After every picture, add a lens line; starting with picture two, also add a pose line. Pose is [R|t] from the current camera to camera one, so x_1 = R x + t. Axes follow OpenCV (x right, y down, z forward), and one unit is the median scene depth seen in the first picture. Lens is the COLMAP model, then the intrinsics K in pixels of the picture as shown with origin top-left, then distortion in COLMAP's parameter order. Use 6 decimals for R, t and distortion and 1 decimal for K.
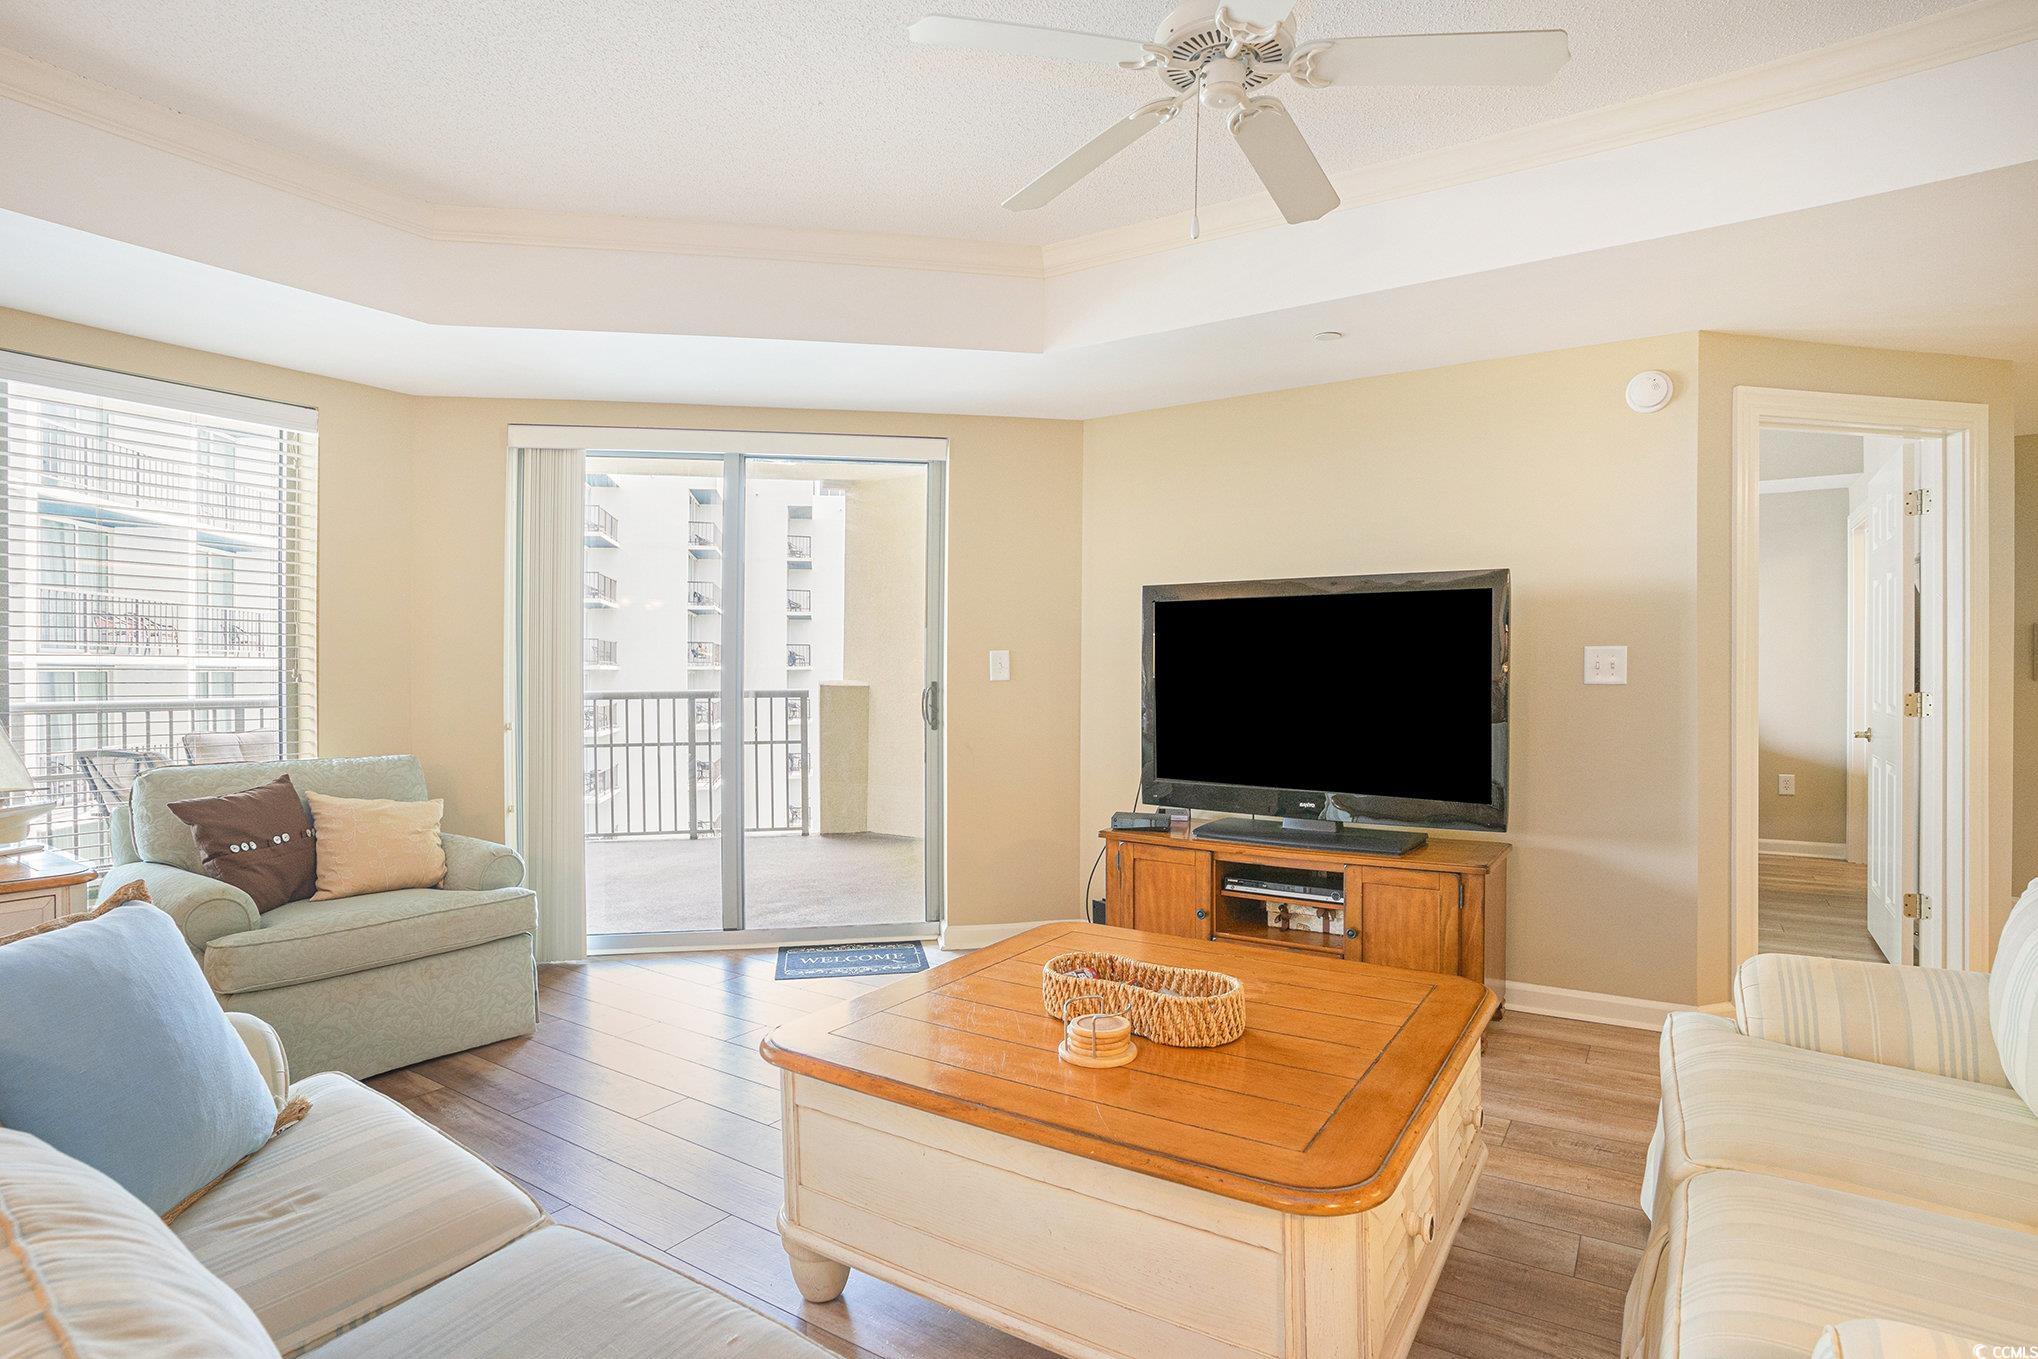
lens RADIAL K [[979.2, 0, 1019.0], [0, 979.2, 679.5], [0, 0, 1]] dist [0.007252, 0.000239]
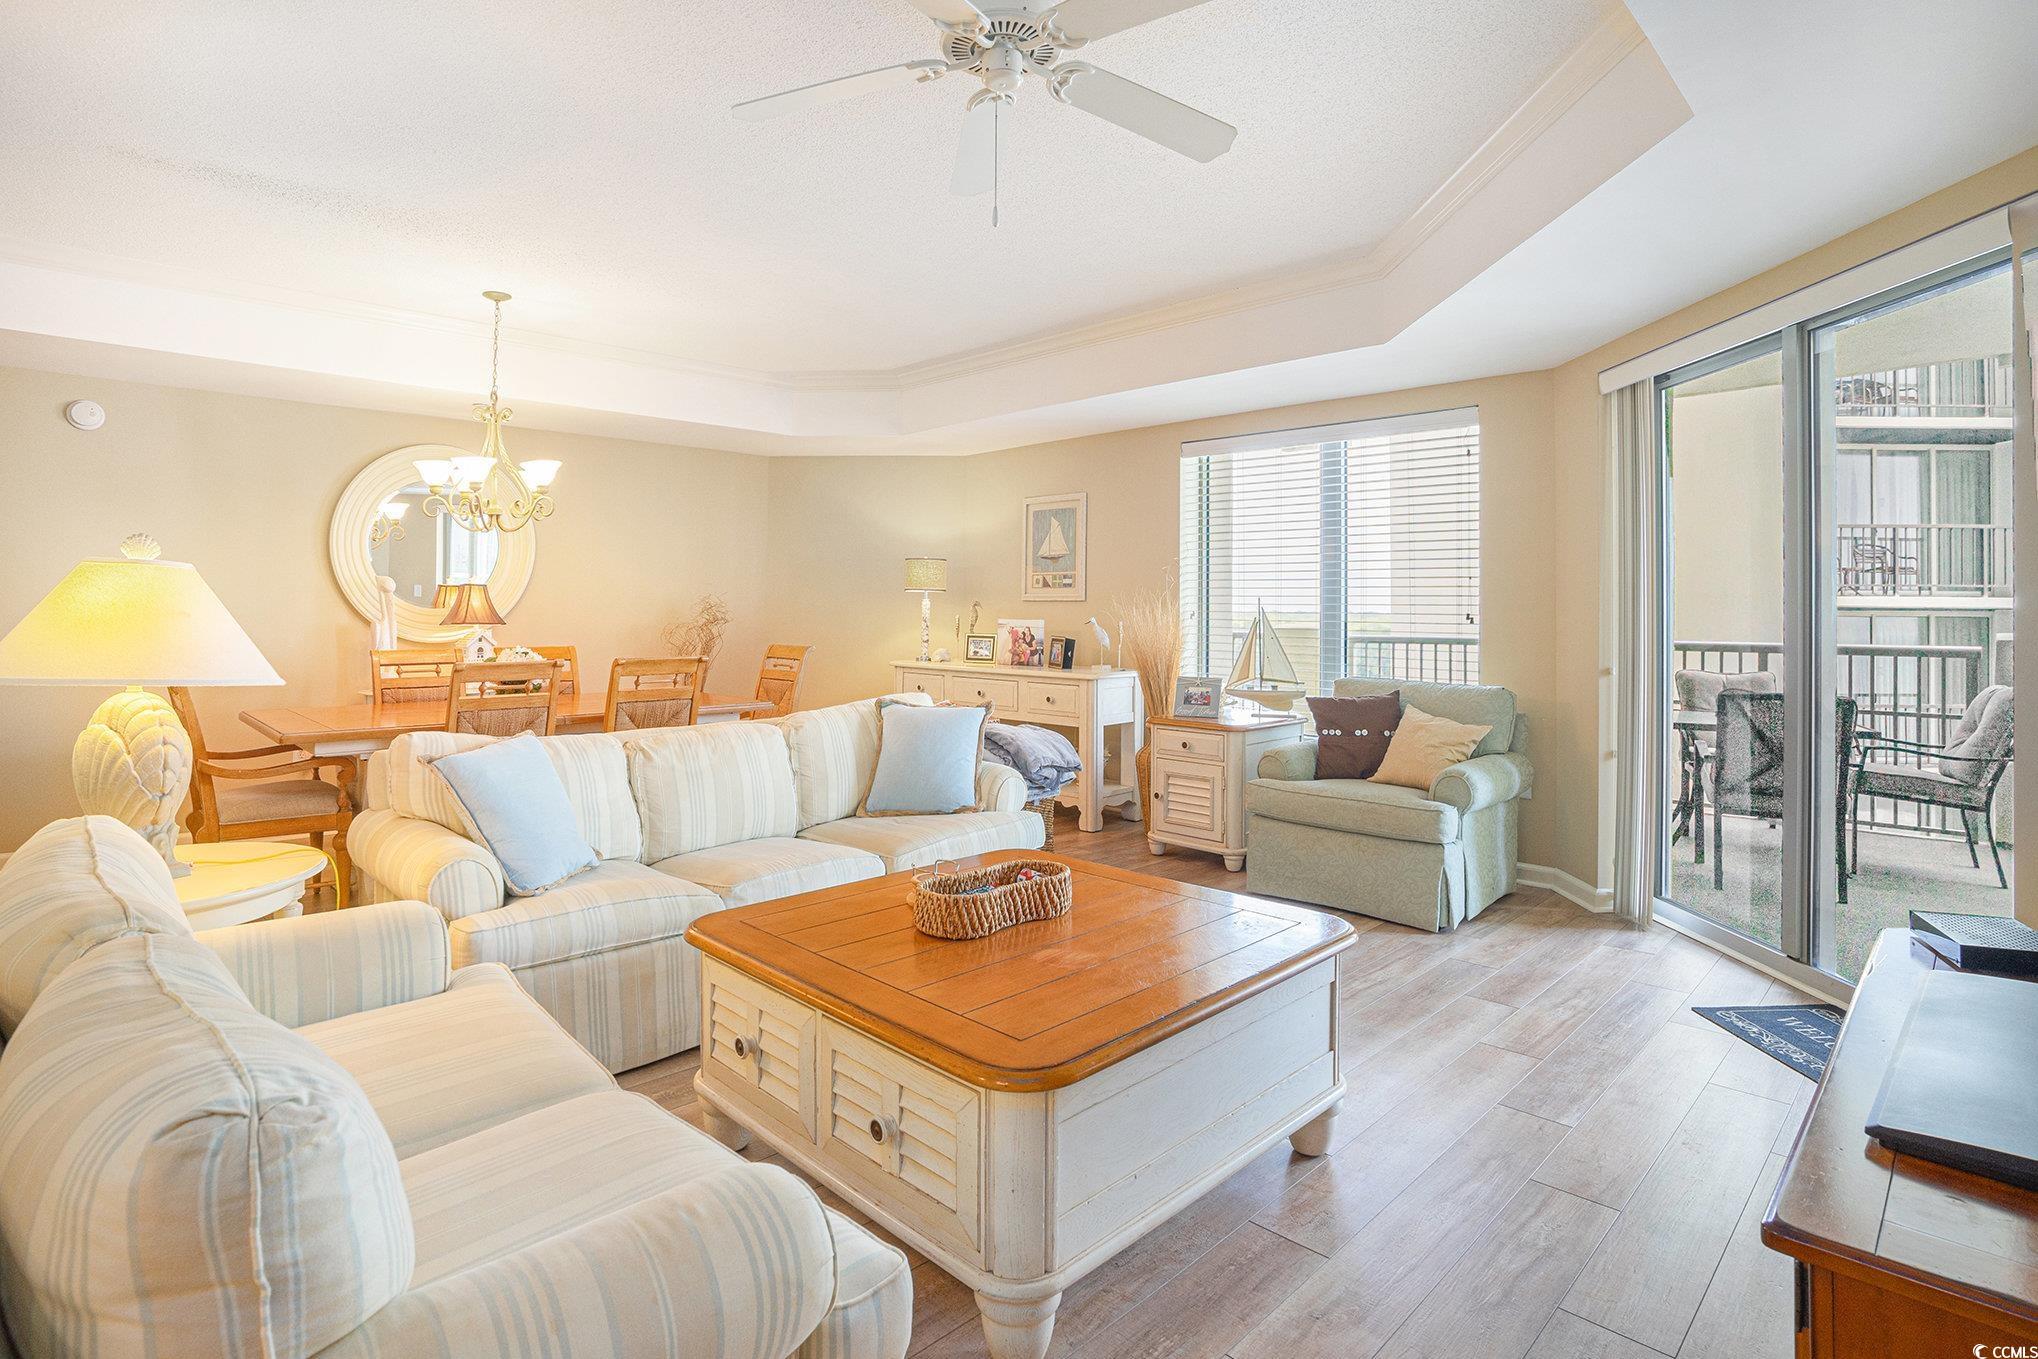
lens RADIAL K [[1055.7, 0, 1028.0], [0, 1055.7, 604.3], [0, 0, 1]] dist [0.004556, 0.000041]
pose [[-0.176305, -0.005168, -0.984322, 0.790435], [-0.012556, 0.999917, -0.003001, -0.013575], [0.984255, 0.011830, -0.176355, 0.735364]]
